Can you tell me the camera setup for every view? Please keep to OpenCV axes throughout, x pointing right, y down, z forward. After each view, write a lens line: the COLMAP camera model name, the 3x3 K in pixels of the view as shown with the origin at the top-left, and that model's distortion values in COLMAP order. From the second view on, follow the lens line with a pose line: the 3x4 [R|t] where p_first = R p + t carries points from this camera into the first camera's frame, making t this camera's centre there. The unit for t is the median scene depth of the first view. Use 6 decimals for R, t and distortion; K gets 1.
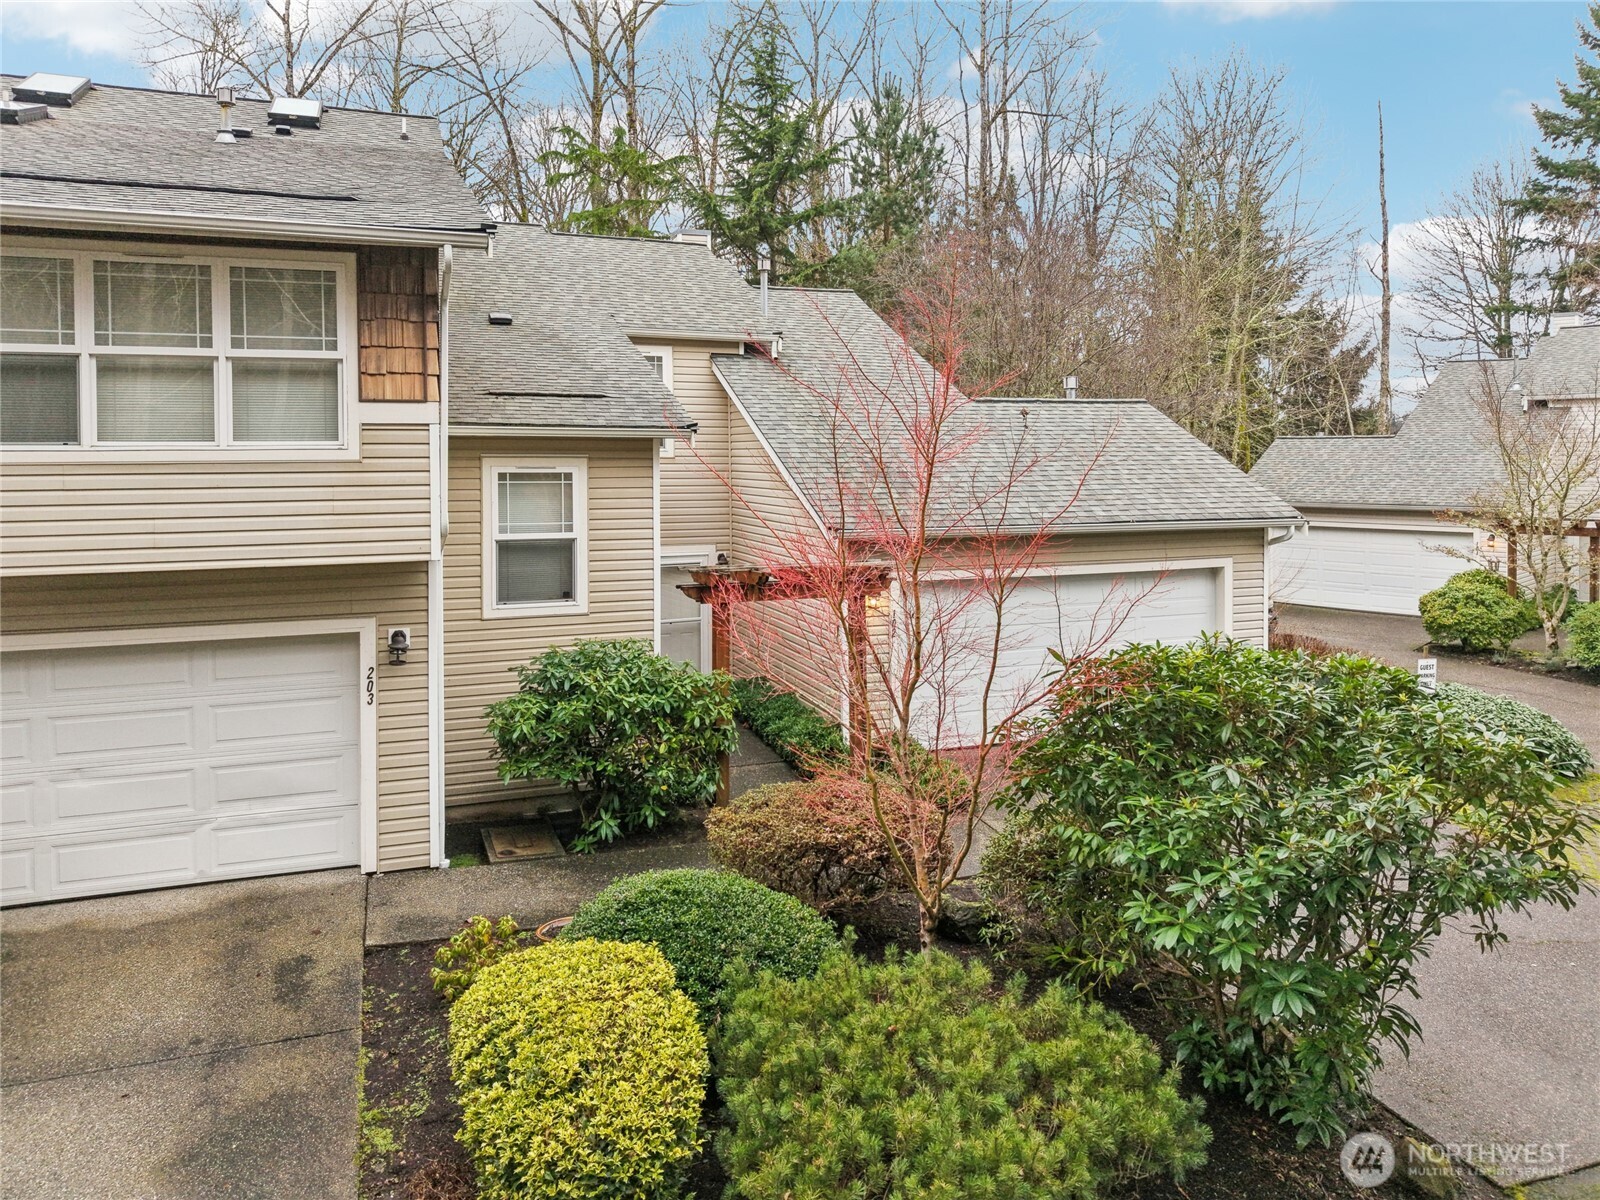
lens RADIAL K [[1114.0, 0, 795.3], [0, 1114.0, 465.0], [0, 0, 1]] dist [0.003685, -0.004445]
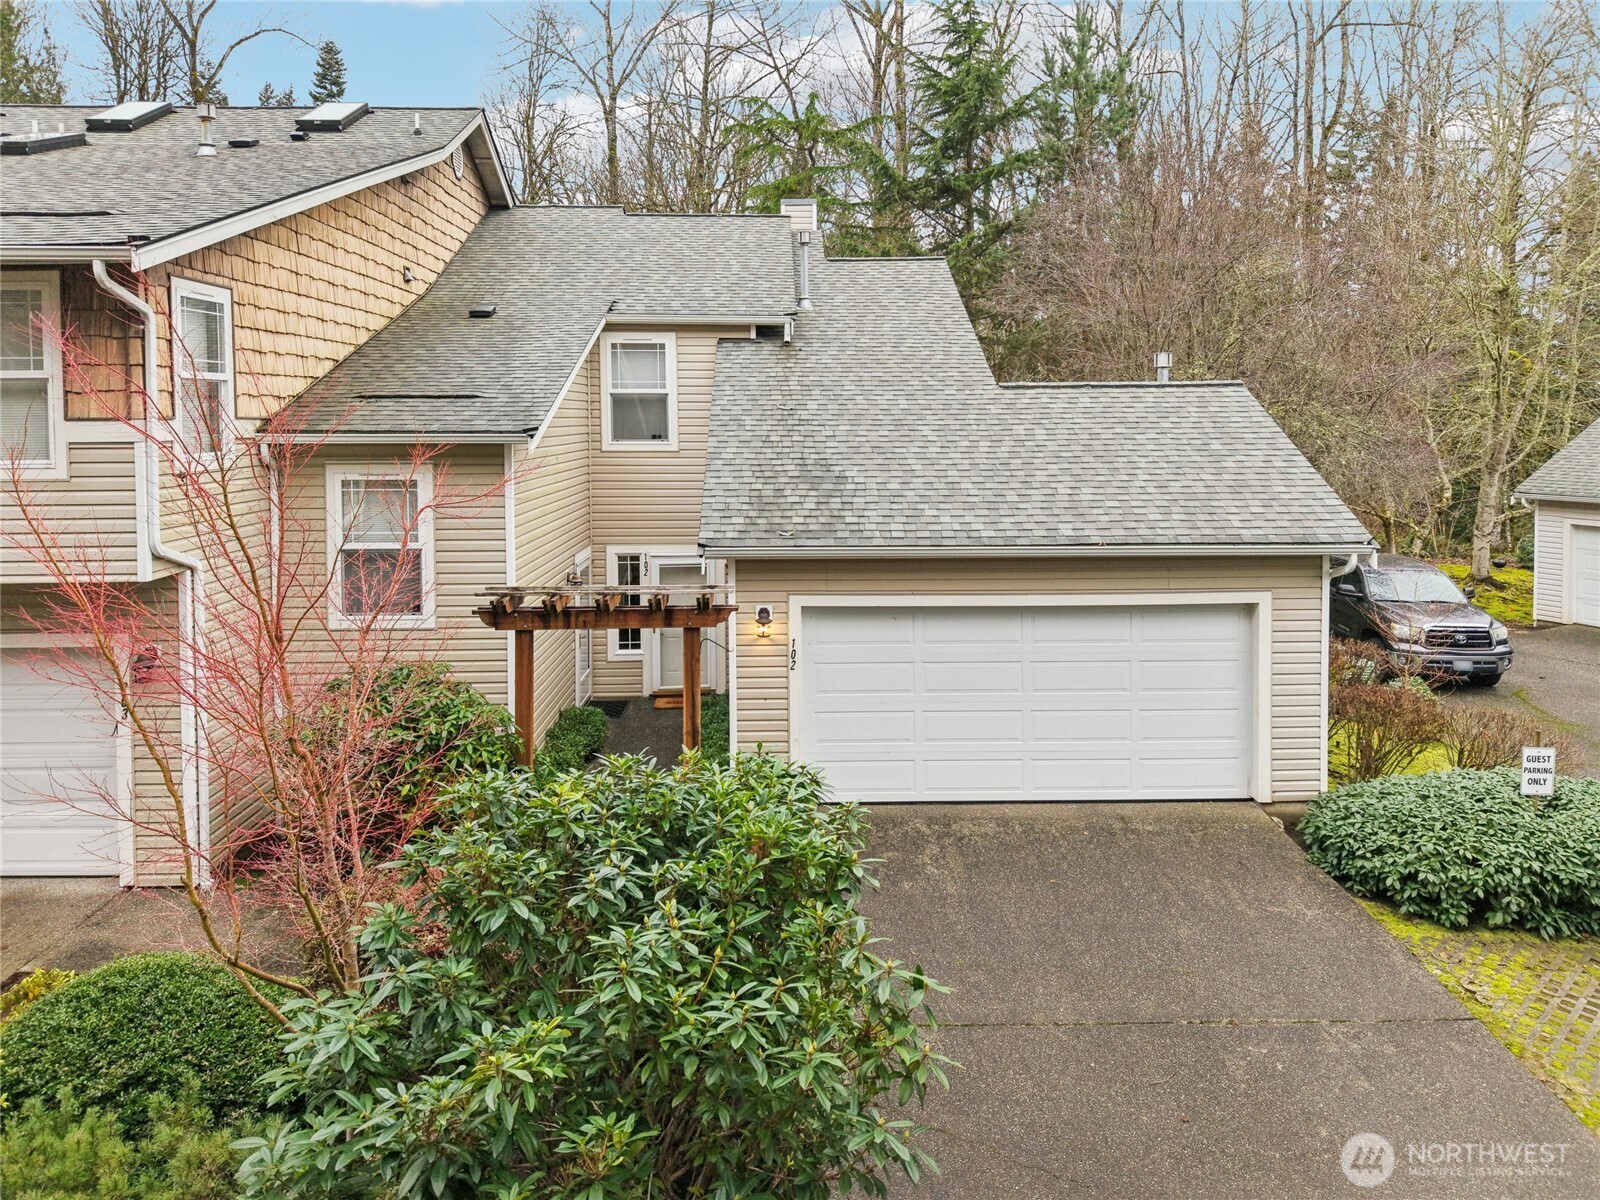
lens RADIAL K [[1120.2, 0, 805.1], [0, 1120.2, 453.5], [0, 0, 1]] dist [-0.003685, 0.004390]
pose [[0.946582, 0.009001, -0.322337, 0.419630], [-0.000989, 0.999687, 0.025011, -0.040088], [0.322461, -0.023356, 0.946295, 0.201688]]
